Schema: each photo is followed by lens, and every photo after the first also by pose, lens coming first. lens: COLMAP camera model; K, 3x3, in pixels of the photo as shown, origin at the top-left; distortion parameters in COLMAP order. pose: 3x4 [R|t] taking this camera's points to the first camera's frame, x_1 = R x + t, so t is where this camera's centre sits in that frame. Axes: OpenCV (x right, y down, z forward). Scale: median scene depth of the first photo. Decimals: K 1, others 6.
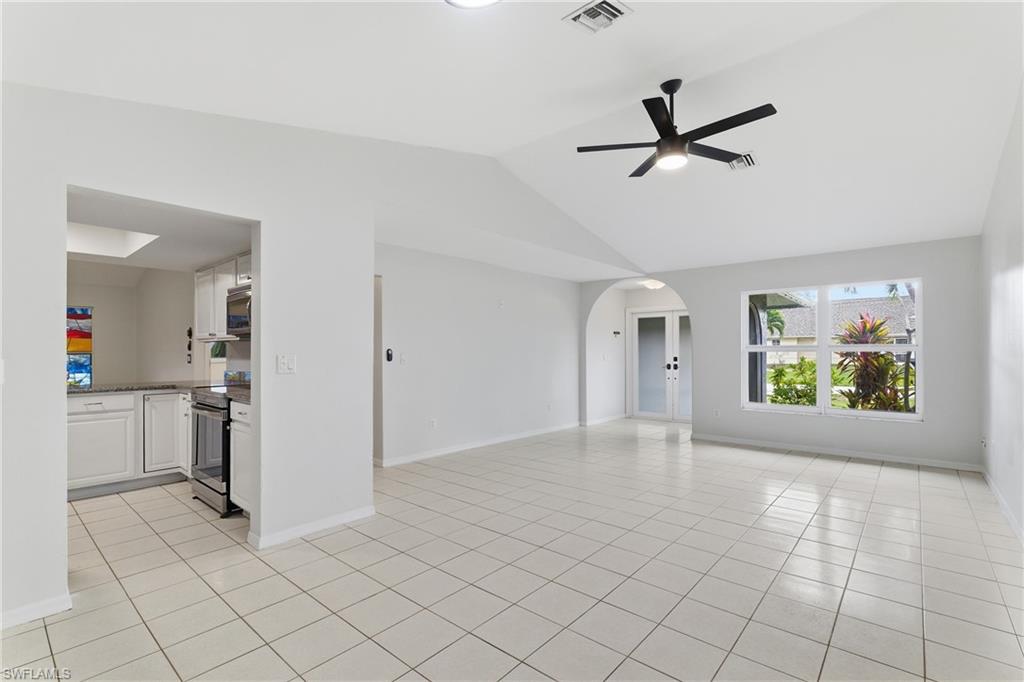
lens RADIAL K [[463.5, 0, 512.8], [0, 463.5, 349.7], [0, 0, 1]] dist [0.003724, -0.000113]
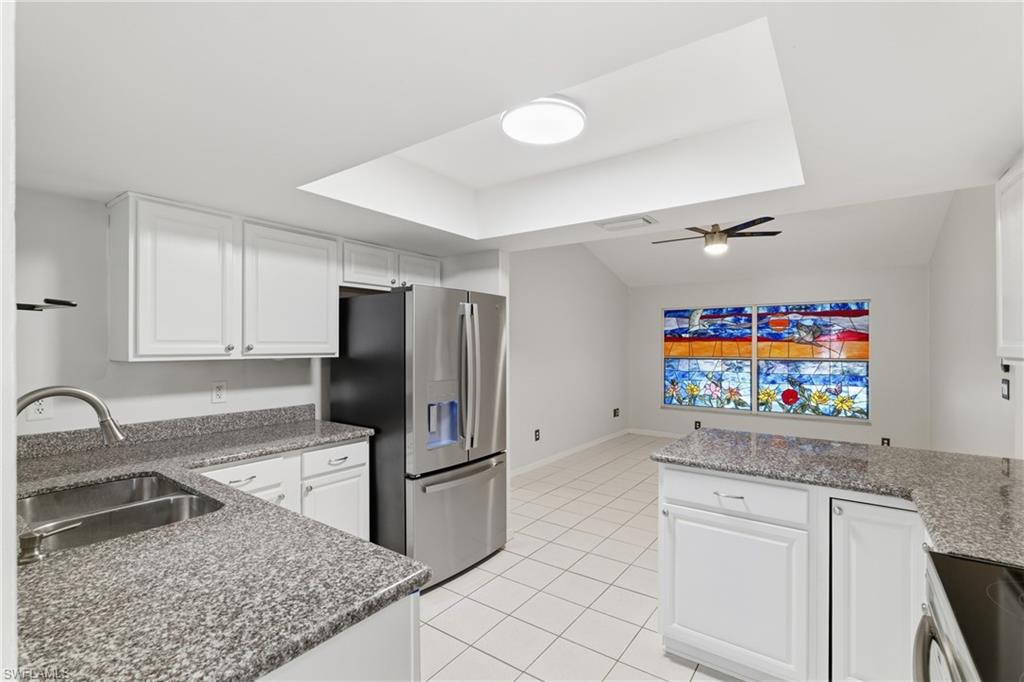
lens RADIAL K [[463.5, 0, 513.3], [0, 463.5, 346.0], [0, 0, 1]] dist [0.003724, -0.000113]
pose [[0.097979, 0.004915, -0.995176, -0.217059], [0.000923, 0.999987, 0.005030, -0.021030], [0.995188, -0.001411, 0.097973, 0.358258]]
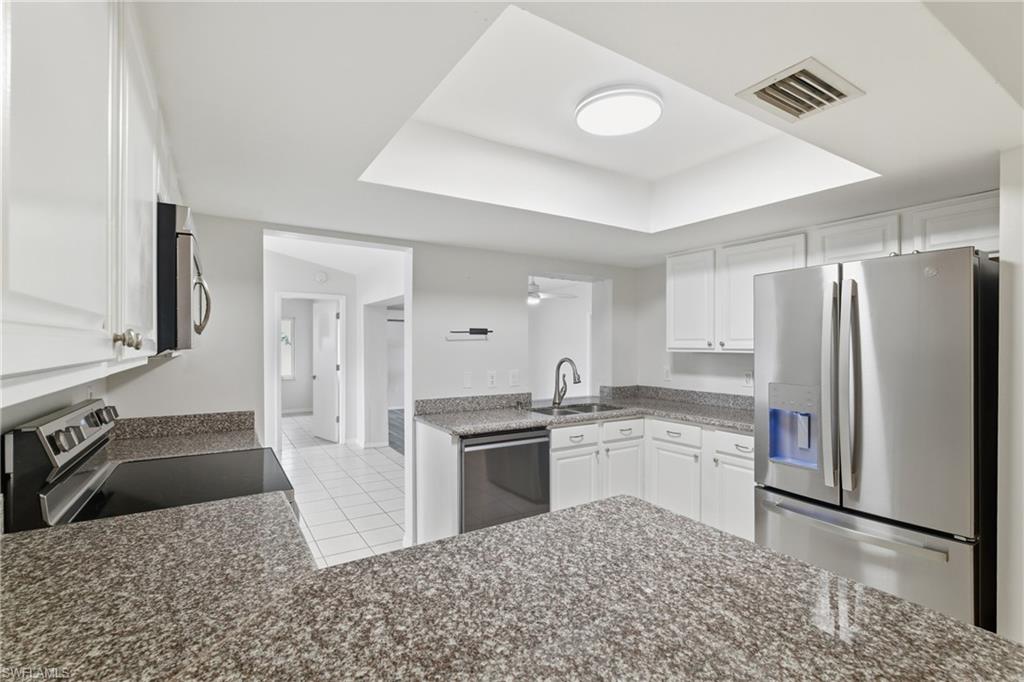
lens RADIAL K [[463.5, 0, 509.2], [0, 463.5, 341.7], [0, 0, 1]] dist [0.003724, -0.000113]
pose [[-0.957227, 0.004380, 0.289306, -0.510880], [0.001811, 0.999957, -0.009147, -0.016541], [-0.289334, -0.008232, -0.957193, 0.682870]]
